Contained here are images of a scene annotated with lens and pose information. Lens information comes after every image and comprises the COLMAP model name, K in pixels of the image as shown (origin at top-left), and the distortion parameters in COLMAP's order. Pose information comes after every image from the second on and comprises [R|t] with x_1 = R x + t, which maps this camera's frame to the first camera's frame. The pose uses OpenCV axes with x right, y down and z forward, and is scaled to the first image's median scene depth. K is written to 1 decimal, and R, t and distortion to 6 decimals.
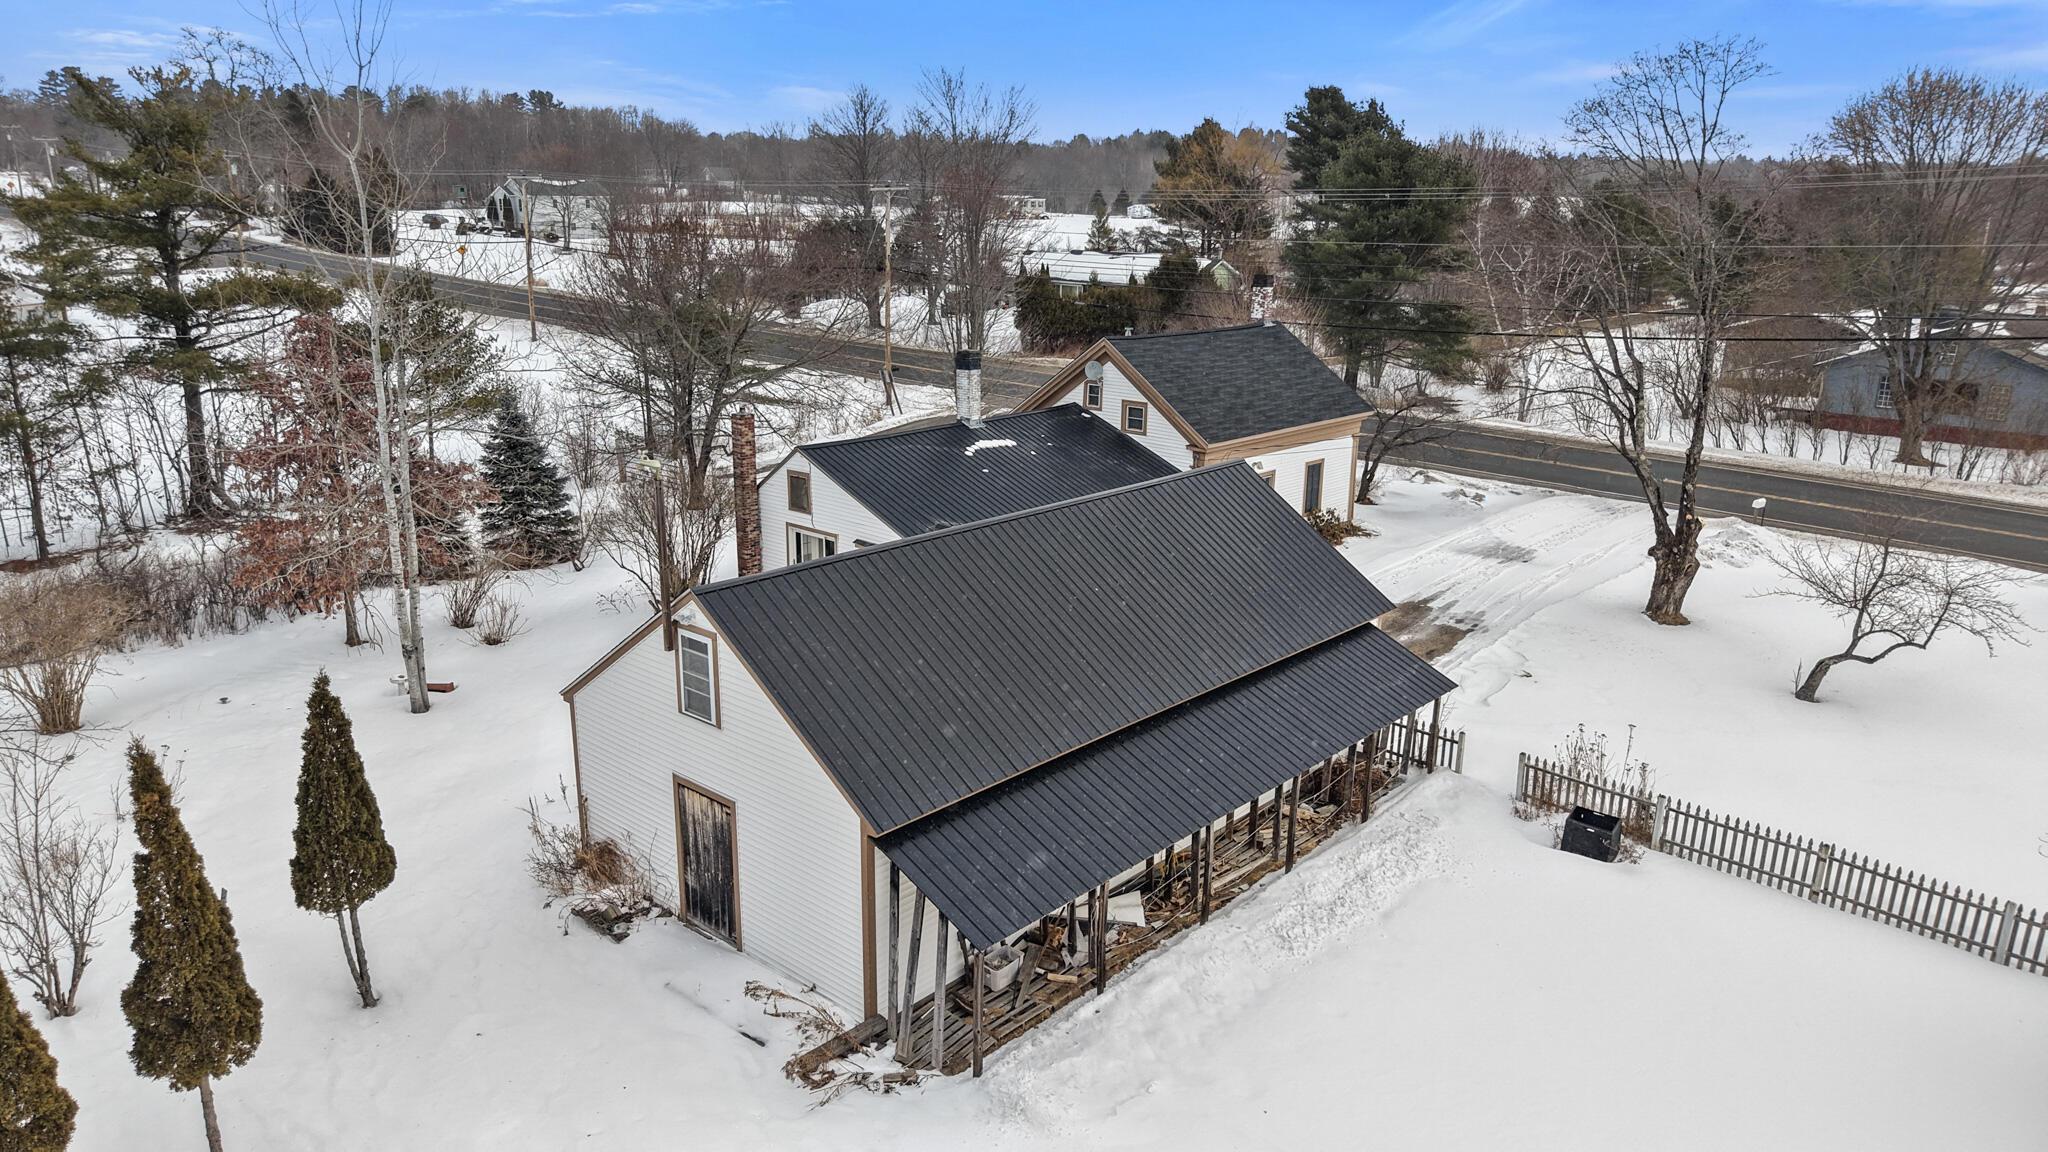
lens RADIAL K [[1391.8, 0, 1054.6], [0, 1391.8, 568.6], [0, 0, 1]] dist [0.059686, -0.073865]
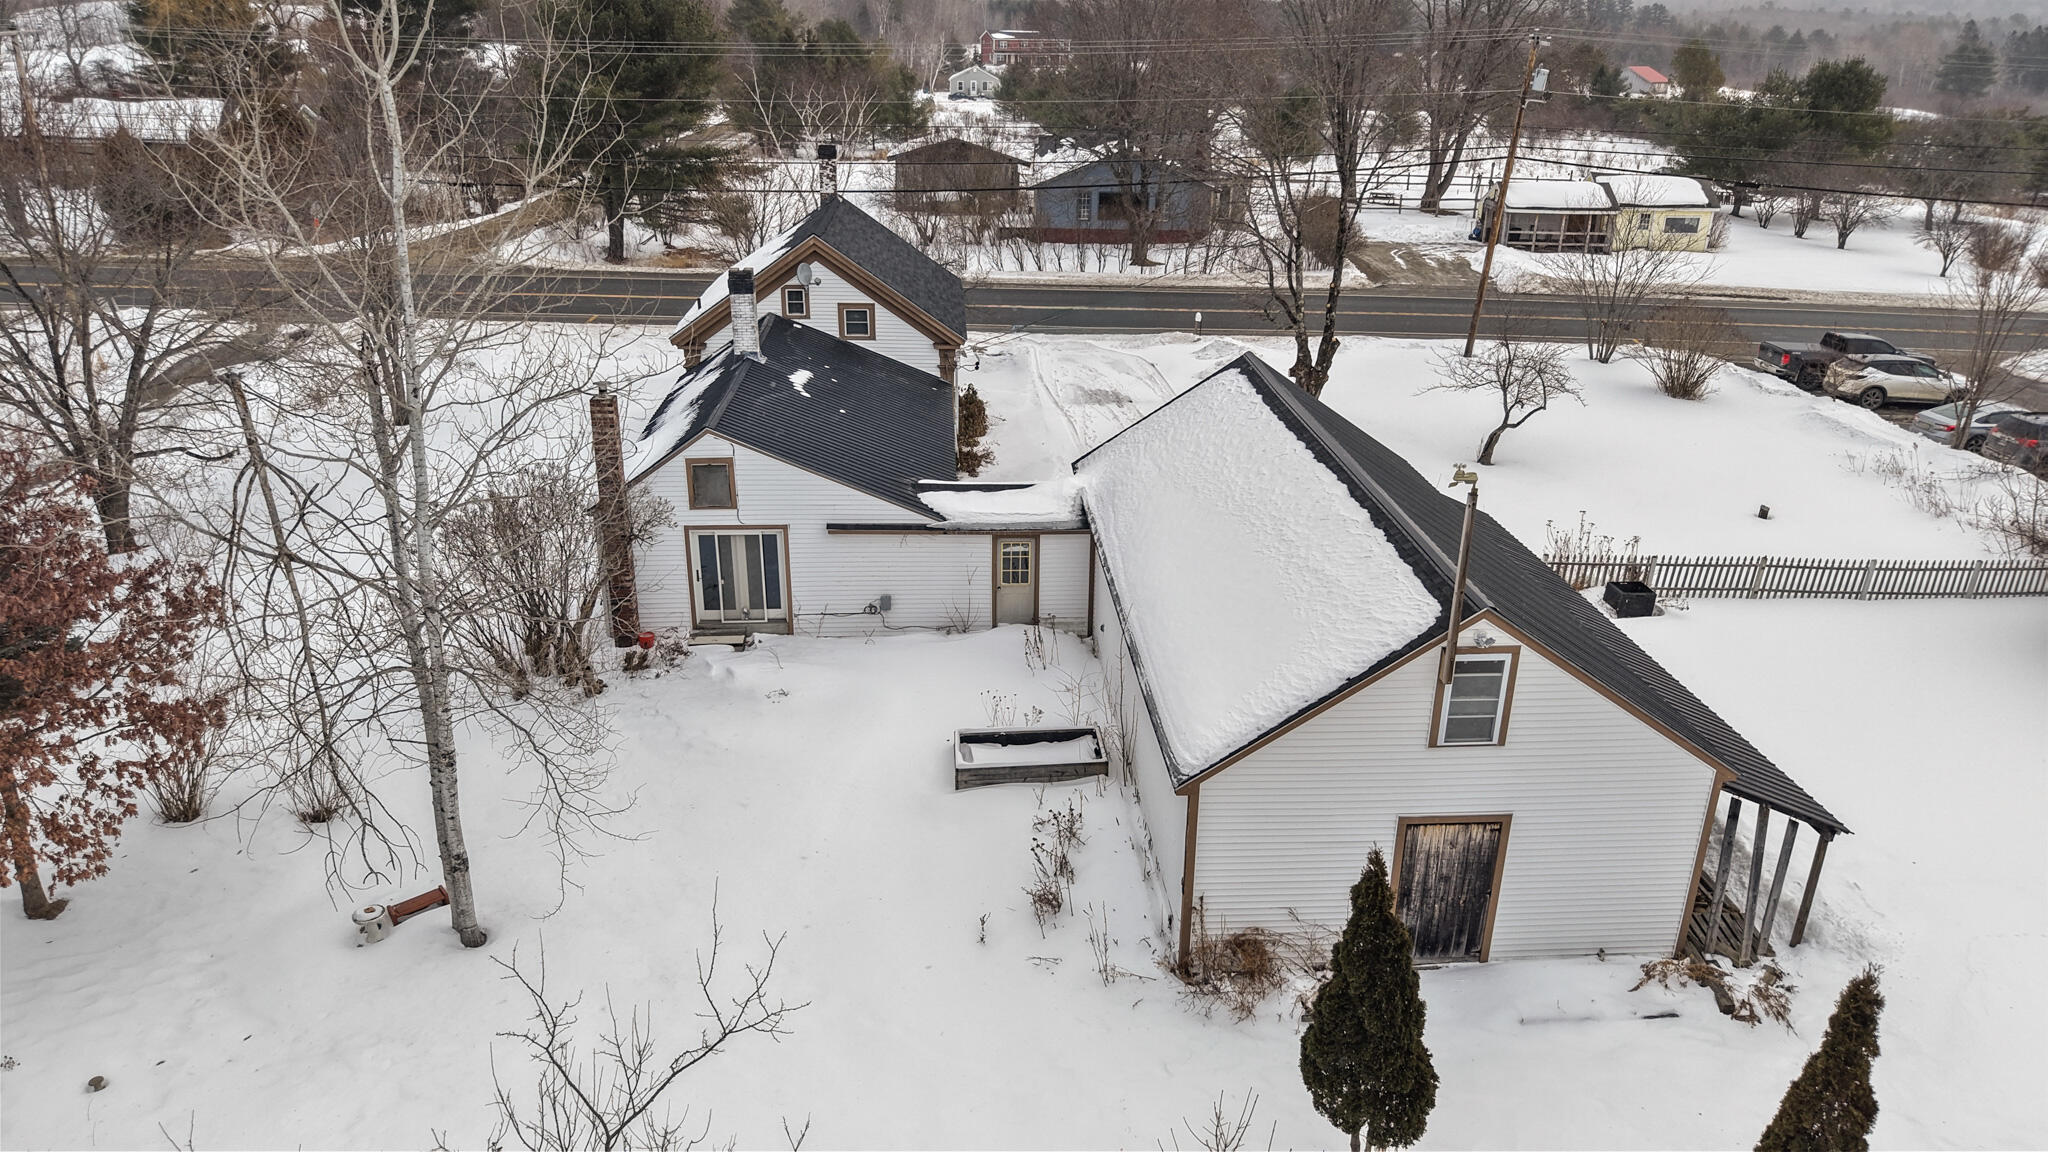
lens RADIAL K [[1391.8, 0, 1054.6], [0, 1391.8, 568.6], [0, 0, 1]] dist [0.059686, -0.073865]
pose [[0.697553, -0.263704, 0.666243, -0.575208], [0.177523, 0.964429, 0.195862, -0.126897], [-0.694194, -0.018351, 0.719554, 0.313342]]
